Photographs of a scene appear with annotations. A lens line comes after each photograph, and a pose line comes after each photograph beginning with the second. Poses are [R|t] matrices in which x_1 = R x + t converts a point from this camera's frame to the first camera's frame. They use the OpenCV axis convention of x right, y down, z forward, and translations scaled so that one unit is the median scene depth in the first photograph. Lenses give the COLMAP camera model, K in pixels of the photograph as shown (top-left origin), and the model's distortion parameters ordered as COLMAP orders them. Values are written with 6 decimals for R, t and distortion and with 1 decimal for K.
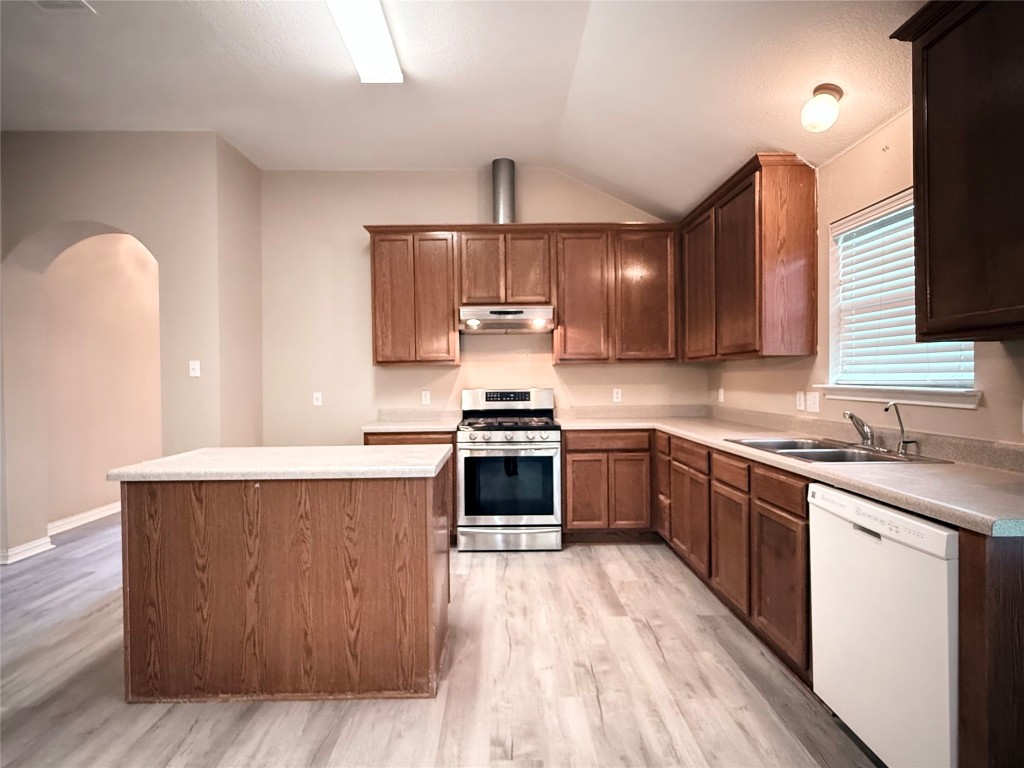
lens RADIAL K [[531.6, 0, 508.7], [0, 531.6, 382.1], [0, 0, 1]] dist [0.000485, -0.000438]
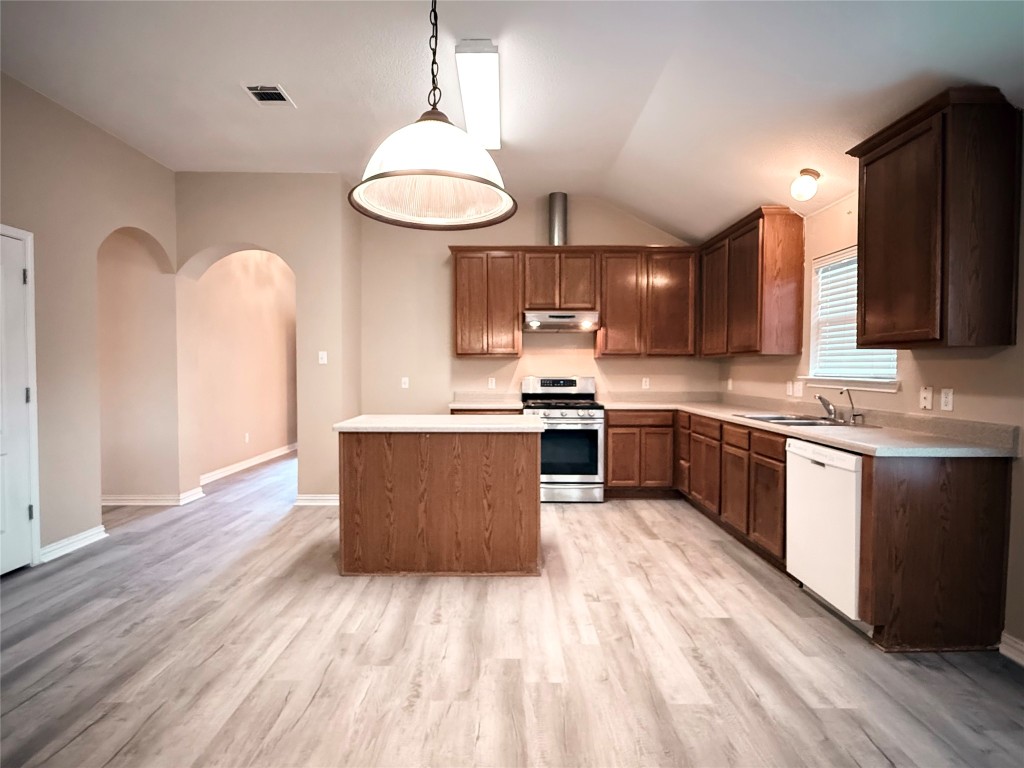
lens RADIAL K [[531.6, 0, 510.6], [0, 531.6, 380.7], [0, 0, 1]] dist [0.000485, -0.000438]
pose [[0.999873, 0.014103, -0.007373, -0.152717], [-0.013979, 0.999764, 0.016639, 0.003483], [0.007606, -0.016534, 0.999834, -0.362358]]
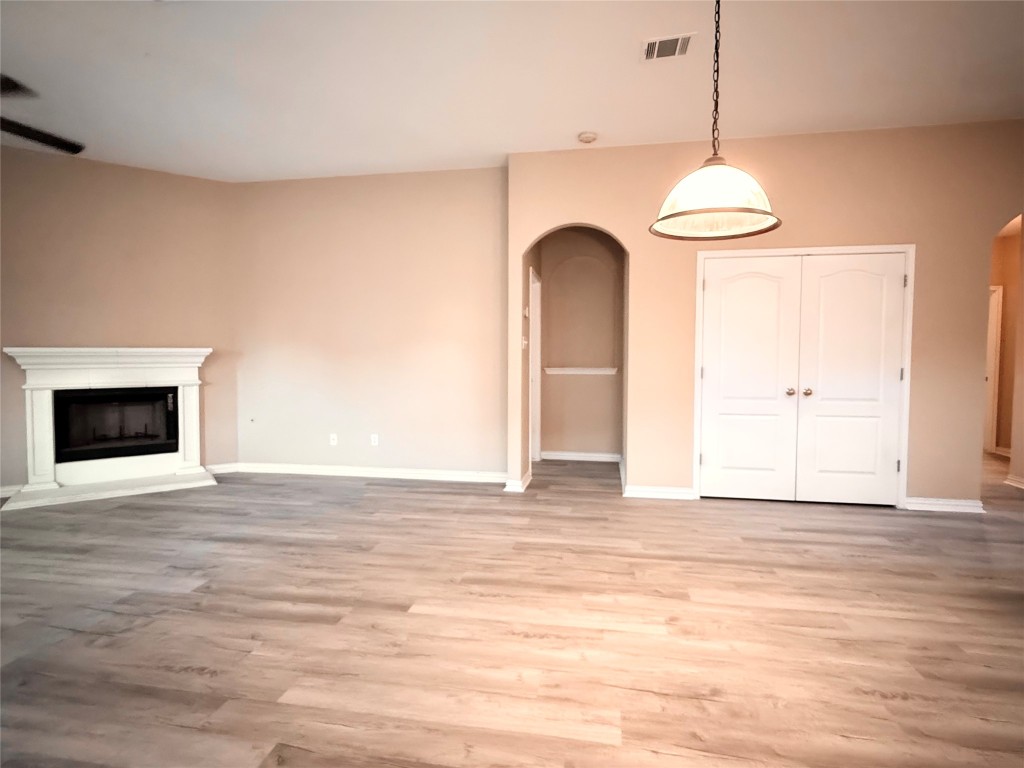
lens RADIAL K [[531.6, 0, 508.6], [0, 531.6, 378.8], [0, 0, 1]] dist [0.000485, -0.000438]
pose [[-0.191087, 0.057896, -0.979864, 0.412666], [-0.008709, 0.998120, 0.060673, 0.001760], [0.981535, 0.020127, -0.190223, -0.025427]]
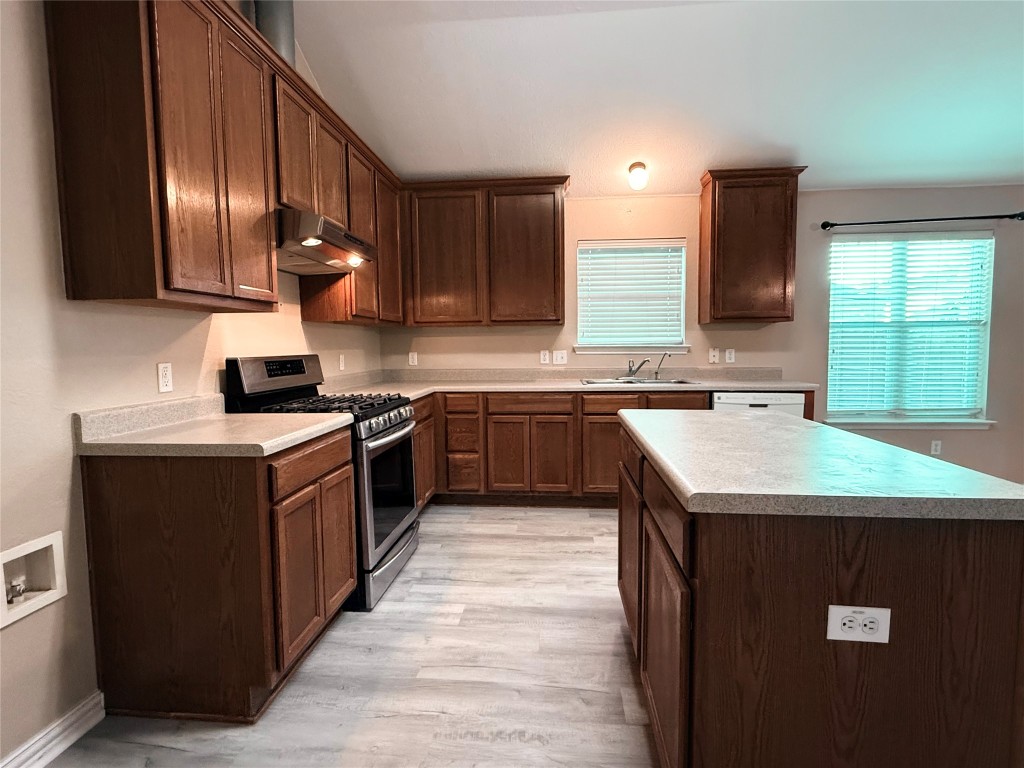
lens RADIAL K [[508.1, 0, 510.4], [0, 508.1, 379.3], [0, 0, 1]] dist [-0.000759, -0.000335]
pose [[0.106618, -0.057951, 0.992610, -0.838497], [0.016791, 0.998263, 0.056477, 0.016267], [-0.994158, 0.010646, 0.107406, 0.972913]]
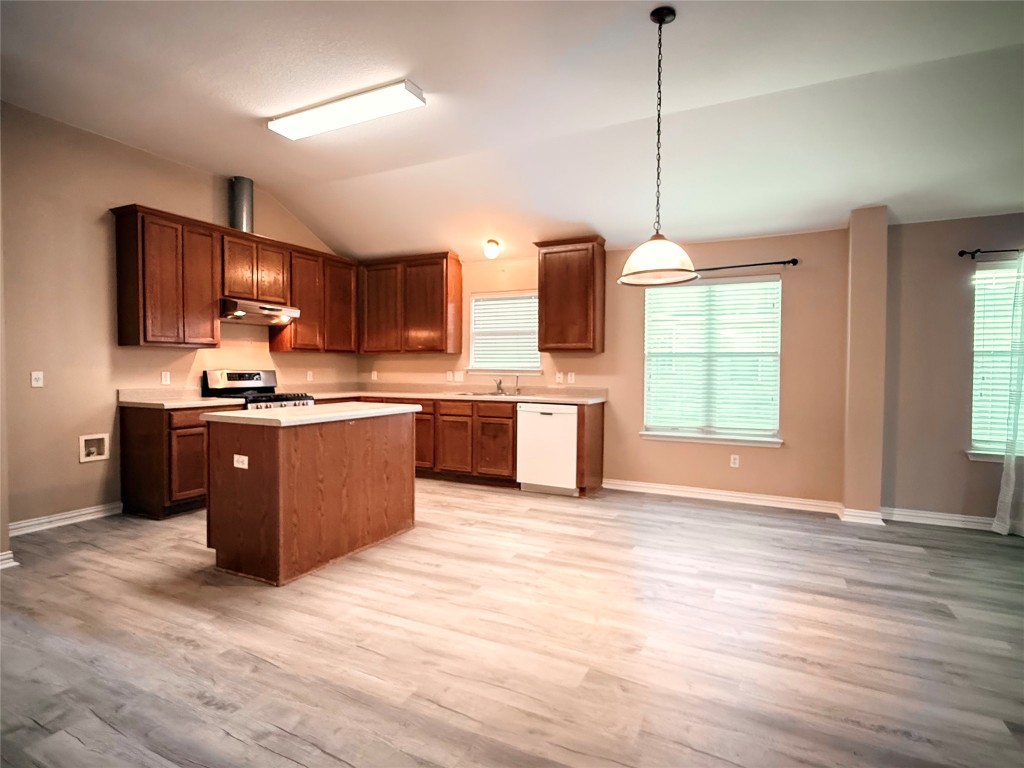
lens RADIAL K [[531.6, 0, 506.7], [0, 531.6, 380.5], [0, 0, 1]] dist [0.000485, -0.000438]
pose [[0.461433, -0.006031, 0.887155, -1.150002], [-0.003969, 0.999953, 0.008863, 0.033784], [-0.887166, -0.007611, 0.461387, -0.111458]]
